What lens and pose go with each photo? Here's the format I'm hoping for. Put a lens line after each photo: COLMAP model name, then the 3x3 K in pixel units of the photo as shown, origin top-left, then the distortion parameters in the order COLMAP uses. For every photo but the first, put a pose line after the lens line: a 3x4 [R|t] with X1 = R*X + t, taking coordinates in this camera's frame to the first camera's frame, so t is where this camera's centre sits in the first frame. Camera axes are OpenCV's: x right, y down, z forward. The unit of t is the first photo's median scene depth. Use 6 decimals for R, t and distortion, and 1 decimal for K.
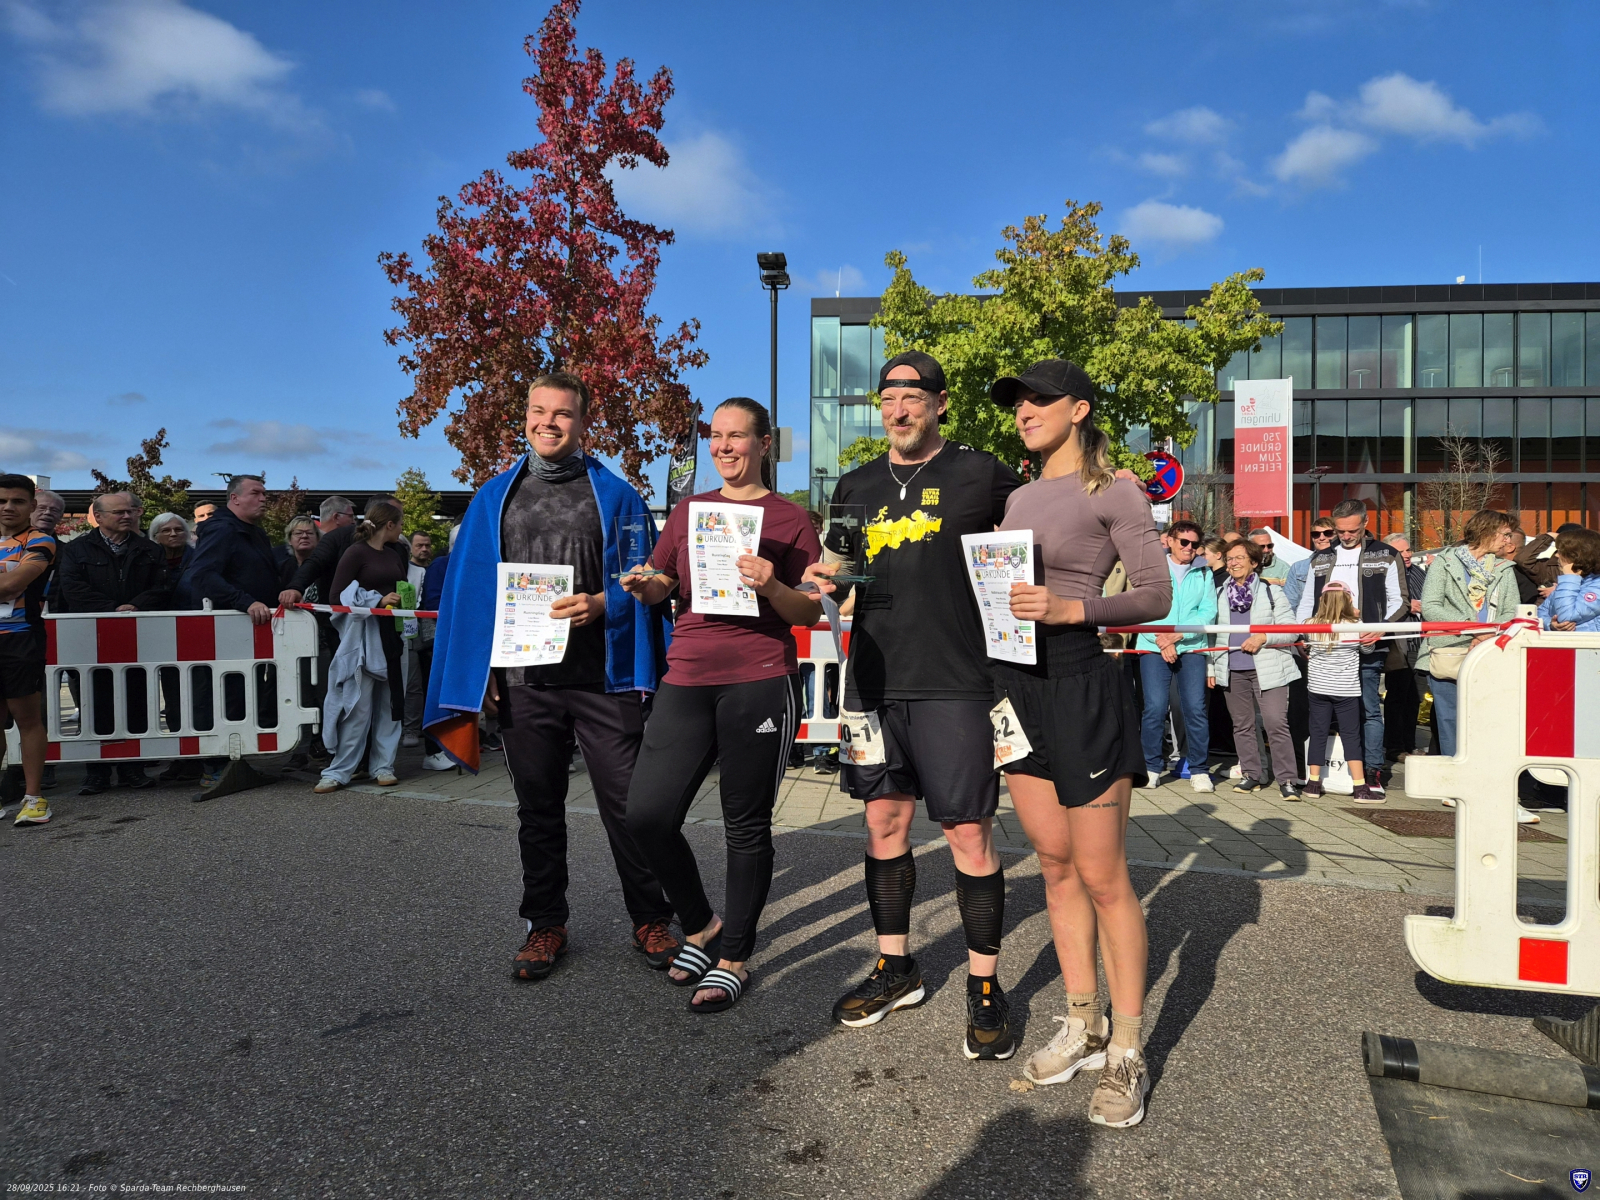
lens RADIAL K [[1036.1, 0, 809.9], [0, 1036.1, 591.7], [0, 0, 1]] dist [0.050002, -0.030533]
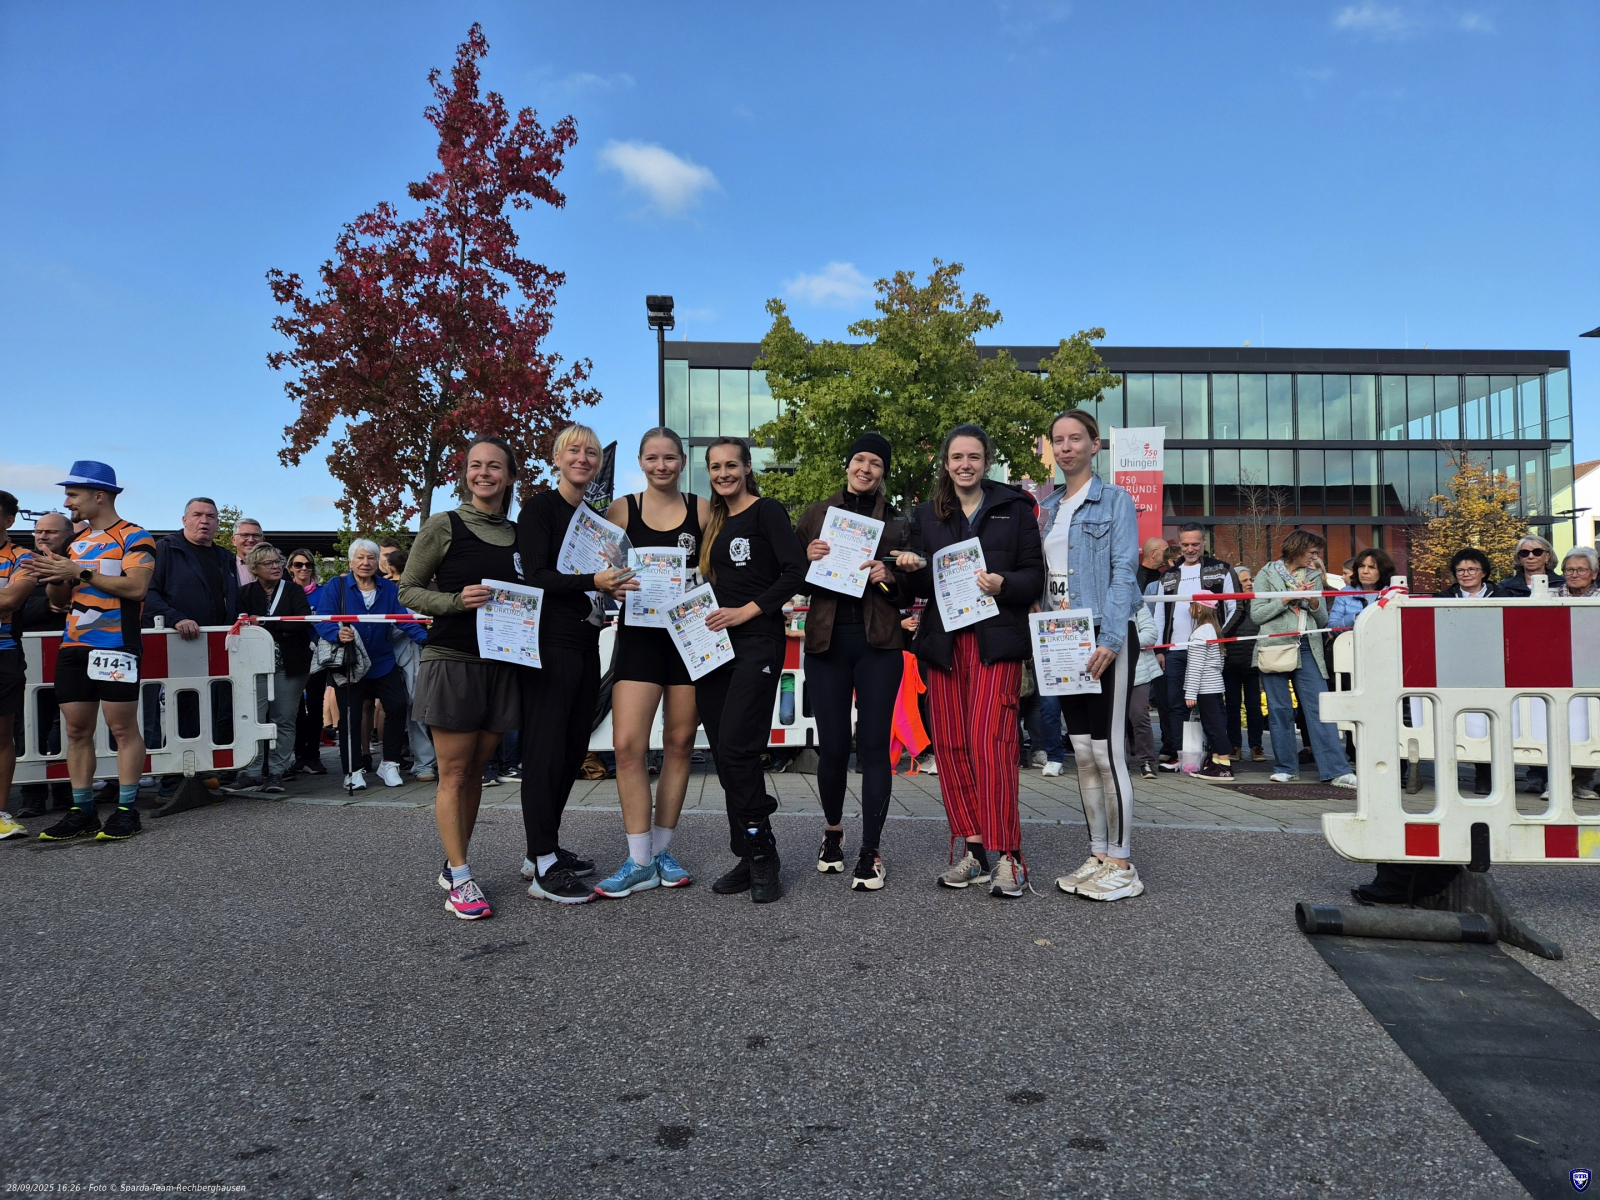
lens RADIAL K [[1047.1, 0, 802.2], [0, 1047.1, 593.1], [0, 0, 1]] dist [0.063455, -0.045664]
pose [[0.987411, -0.008039, 0.157972, -0.068006], [0.014893, 0.998996, -0.042252, 0.019071], [-0.157473, 0.044073, 0.986539, -0.052249]]
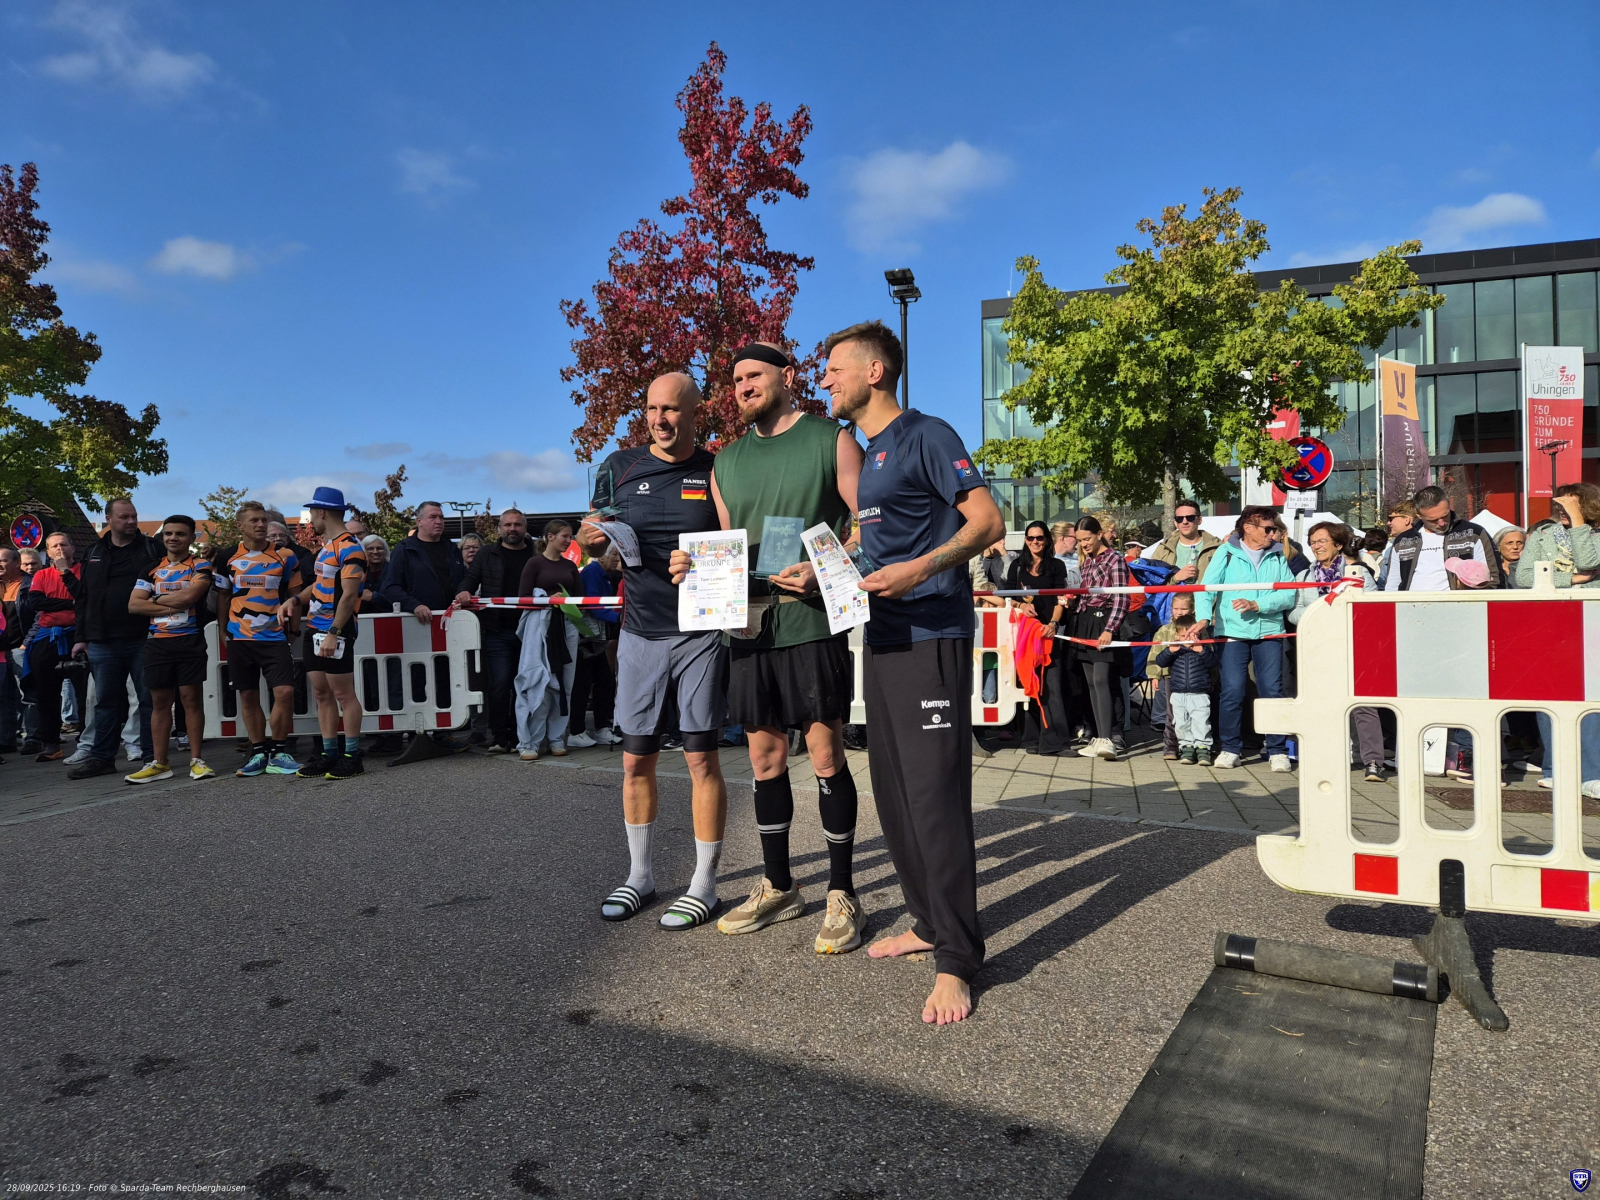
lens RADIAL K [[1047.1, 0, 802.2], [0, 1047.1, 593.1], [0, 0, 1]] dist [0.063455, -0.045664]
pose [[0.978748, -0.025002, -0.203535, 0.075813], [0.023586, 0.999678, -0.009381, 0.009161], [0.203704, 0.004381, 0.979023, -0.061897]]
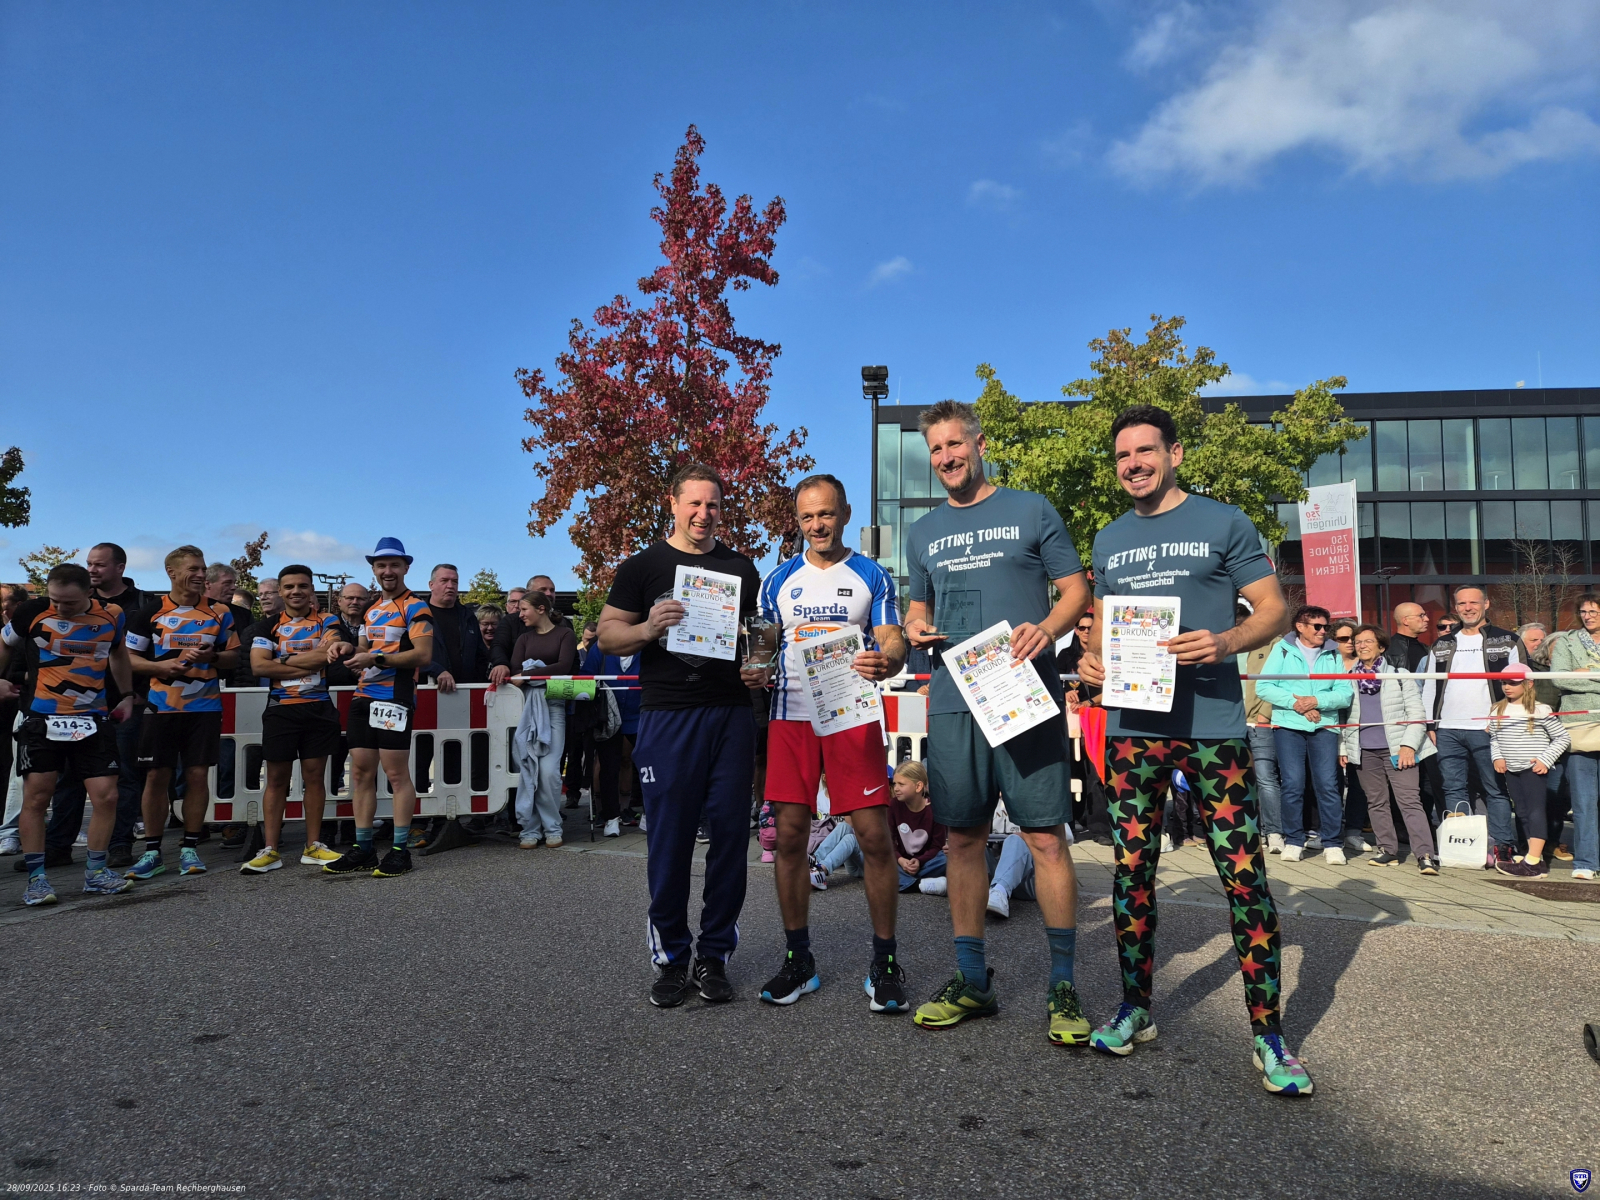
lens RADIAL K [[1047.1, 0, 802.2], [0, 1047.1, 593.1], [0, 0, 1]] dist [0.063455, -0.045664]
pose [[0.999170, 0.001083, -0.040724, -0.069298], [-0.005073, 0.995173, -0.098006, 0.015337], [0.040422, 0.098131, 0.994352, -0.060951]]
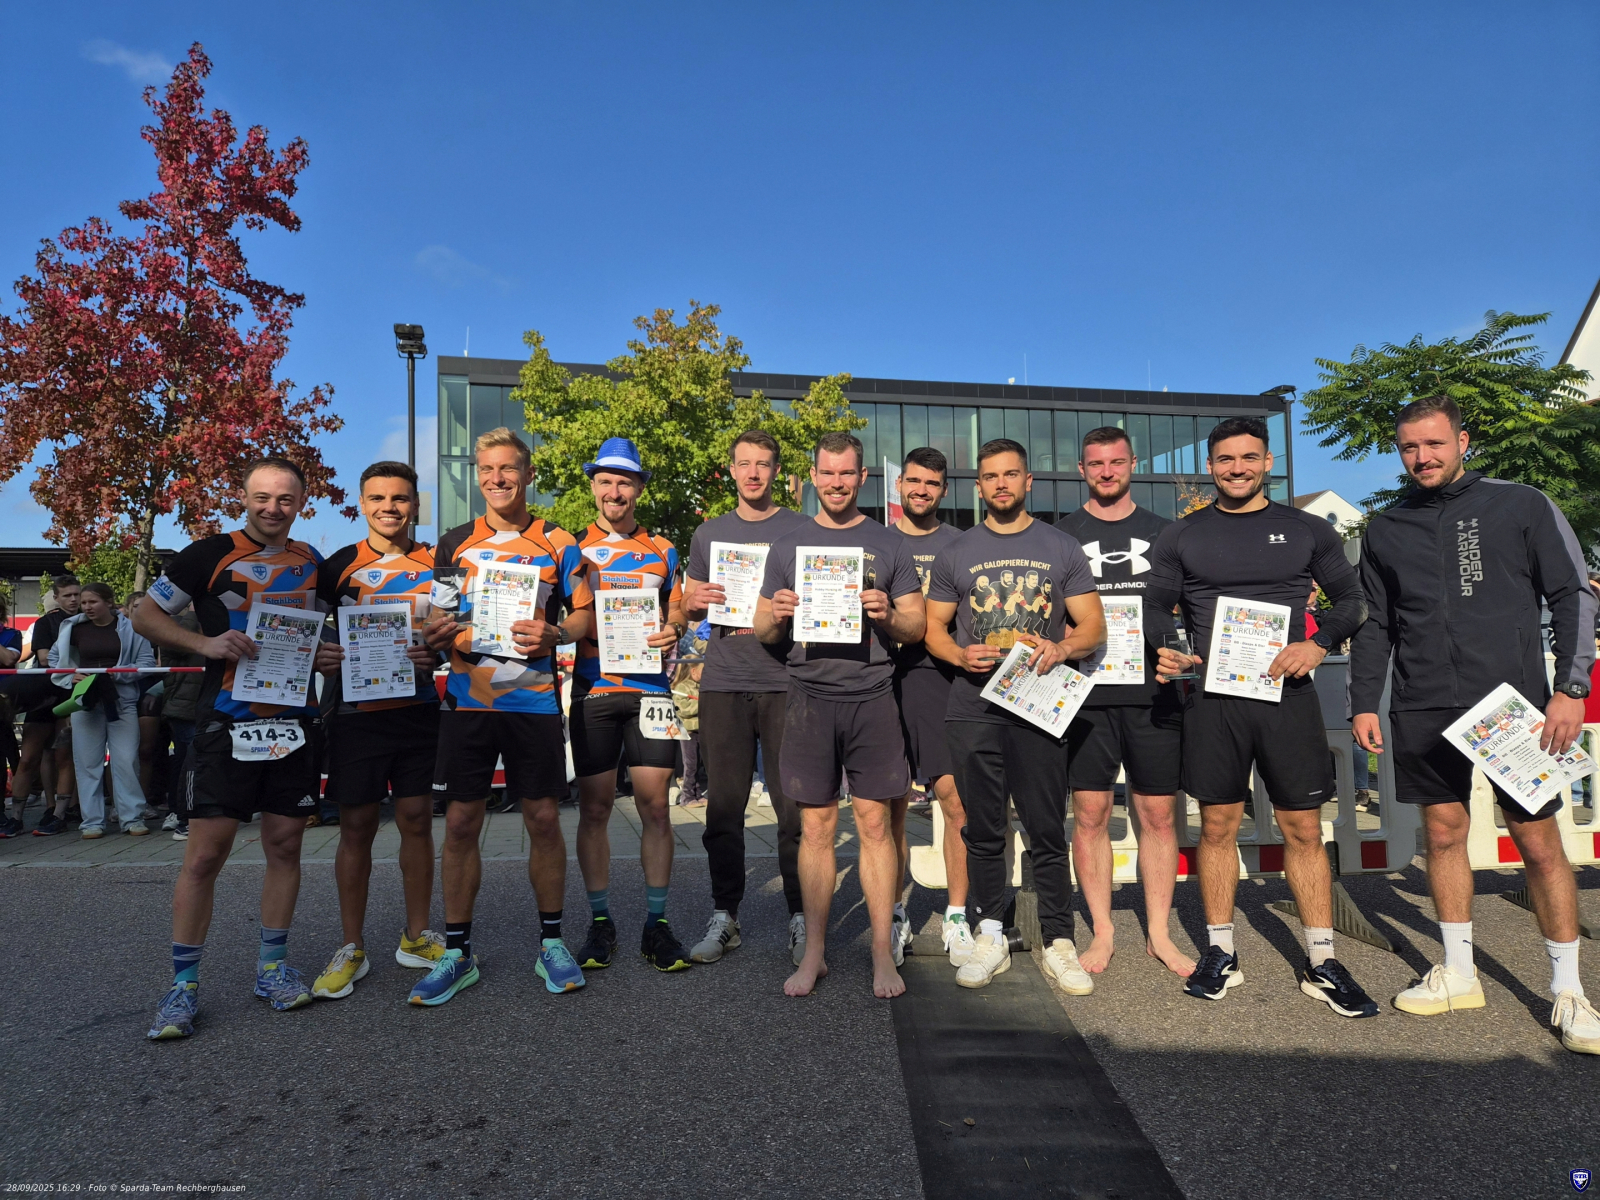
lens RADIAL K [[1056.1, 0, 786.7], [0, 1056.1, 574.4], [0, 0, 1]] dist [0.054042, -0.041484]
pose [[0.947418, 0.002237, 0.319991, -0.022035], [0.021484, 0.997275, -0.070580, 0.004206], [-0.319277, 0.073744, 0.944788, -0.102376]]
